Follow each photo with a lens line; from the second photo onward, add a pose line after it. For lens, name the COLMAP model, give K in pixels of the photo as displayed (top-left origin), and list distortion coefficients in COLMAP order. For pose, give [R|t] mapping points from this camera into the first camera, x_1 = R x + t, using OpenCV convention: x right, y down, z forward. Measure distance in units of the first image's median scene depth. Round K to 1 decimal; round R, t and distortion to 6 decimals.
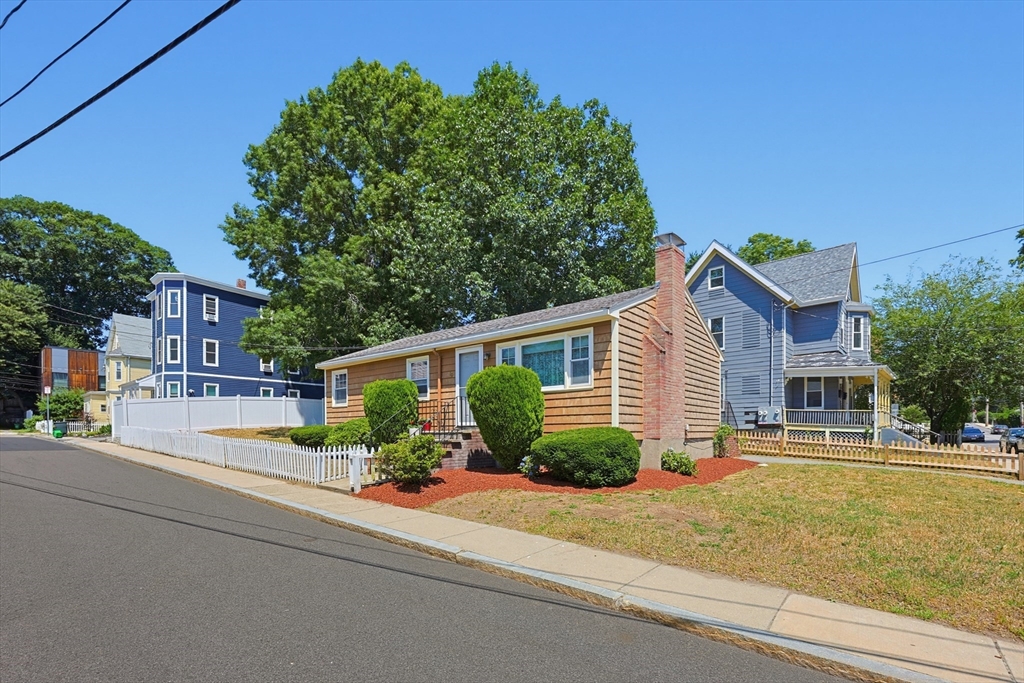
lens RADIAL K [[456.6, 0, 509.0], [0, 456.6, 433.7], [0, 0, 1]] dist [0.003051, 0.000460]
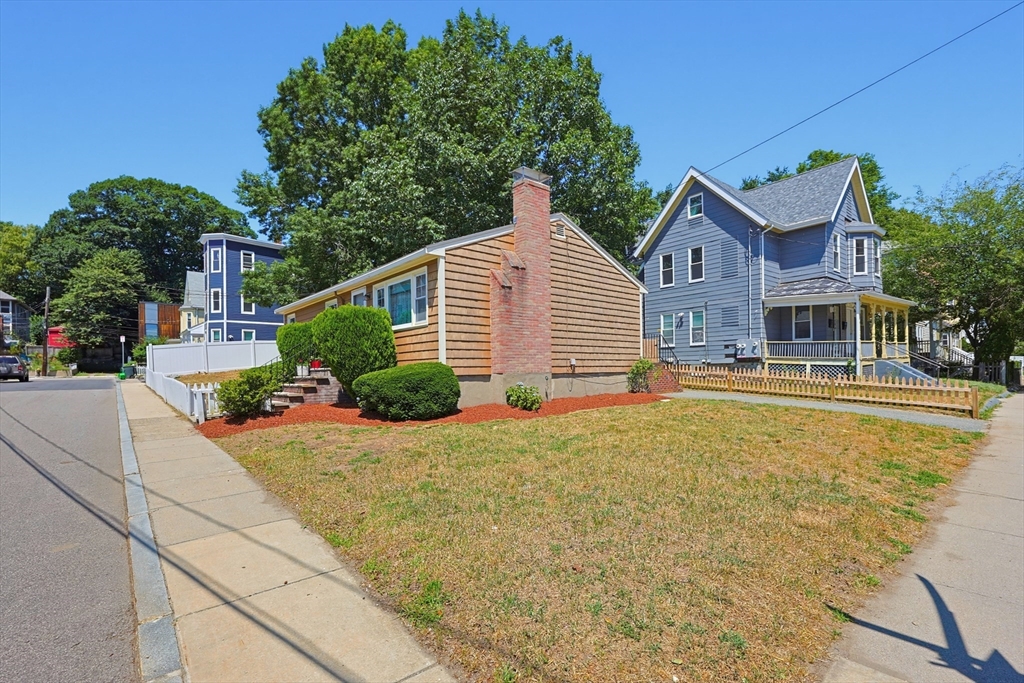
lens RADIAL K [[453.0, 0, 516.7], [0, 453.0, 371.2], [0, 0, 1]] dist [-0.002289, -0.000291]
pose [[0.987734, -0.011428, -0.155728, 0.228724], [0.010938, 0.999932, -0.004005, 0.004583], [0.155763, 0.002252, 0.987792, 0.009844]]
